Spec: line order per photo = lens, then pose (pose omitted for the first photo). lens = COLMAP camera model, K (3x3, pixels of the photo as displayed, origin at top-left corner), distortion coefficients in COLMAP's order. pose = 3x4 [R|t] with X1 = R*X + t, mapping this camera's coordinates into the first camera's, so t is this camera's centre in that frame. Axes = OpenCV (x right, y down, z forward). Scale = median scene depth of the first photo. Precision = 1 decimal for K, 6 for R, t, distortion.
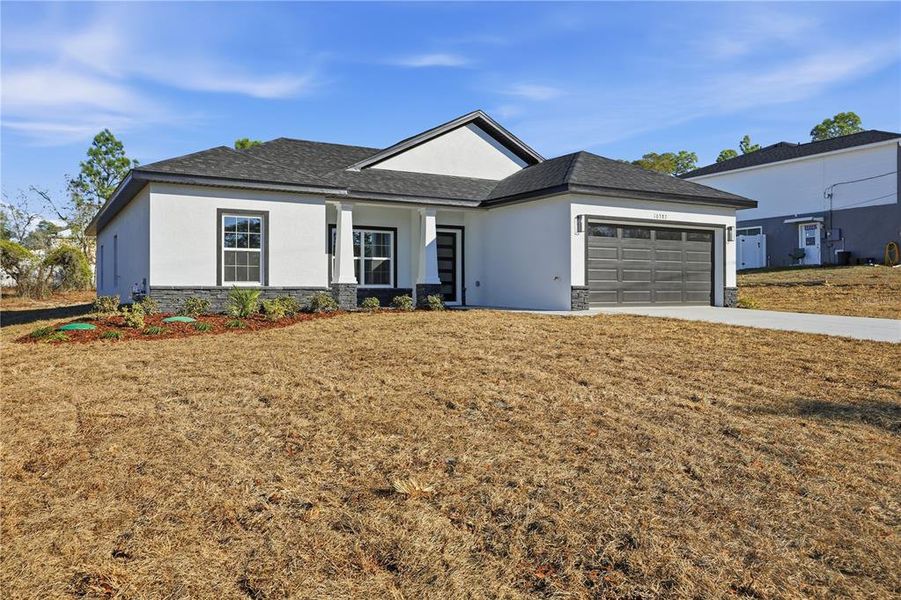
lens RADIAL K [[607.4, 0, 450.0], [0, 607.4, 303.7], [0, 0, 1]] dist [0.000290, 0.000919]
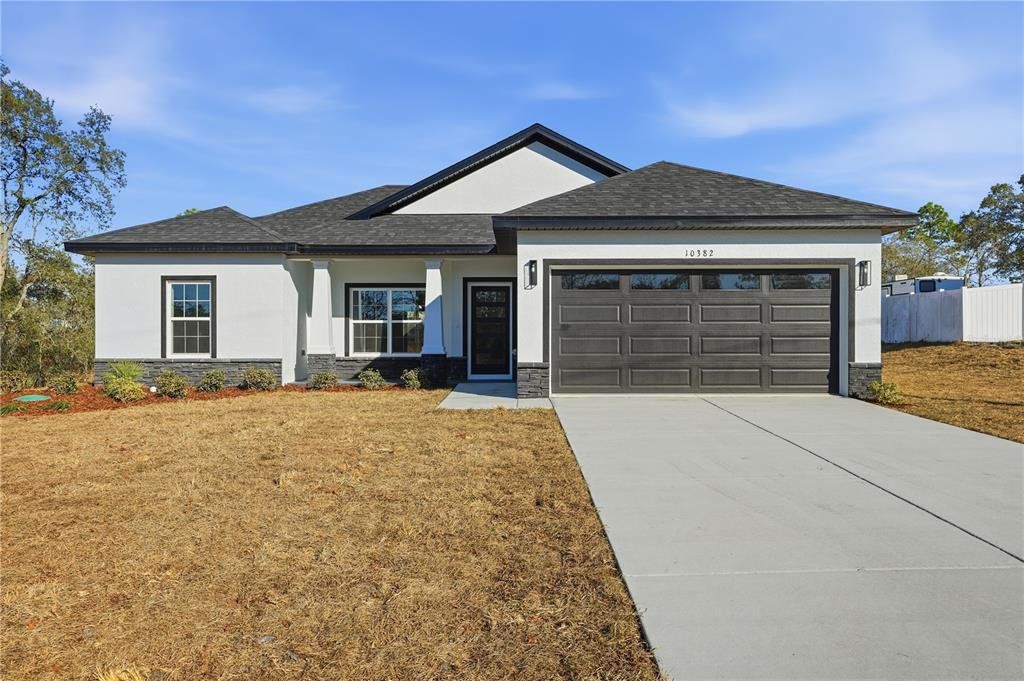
lens RADIAL K [[690.3, 0, 511.5], [0, 690.3, 344.7], [0, 0, 1]] dist [0.000290, 0.000919]
pose [[0.883250, 0.002546, -0.468896, 0.556487], [-0.010409, 0.999845, -0.014179, -0.038241], [0.468787, 0.017404, 0.883140, 0.292590]]
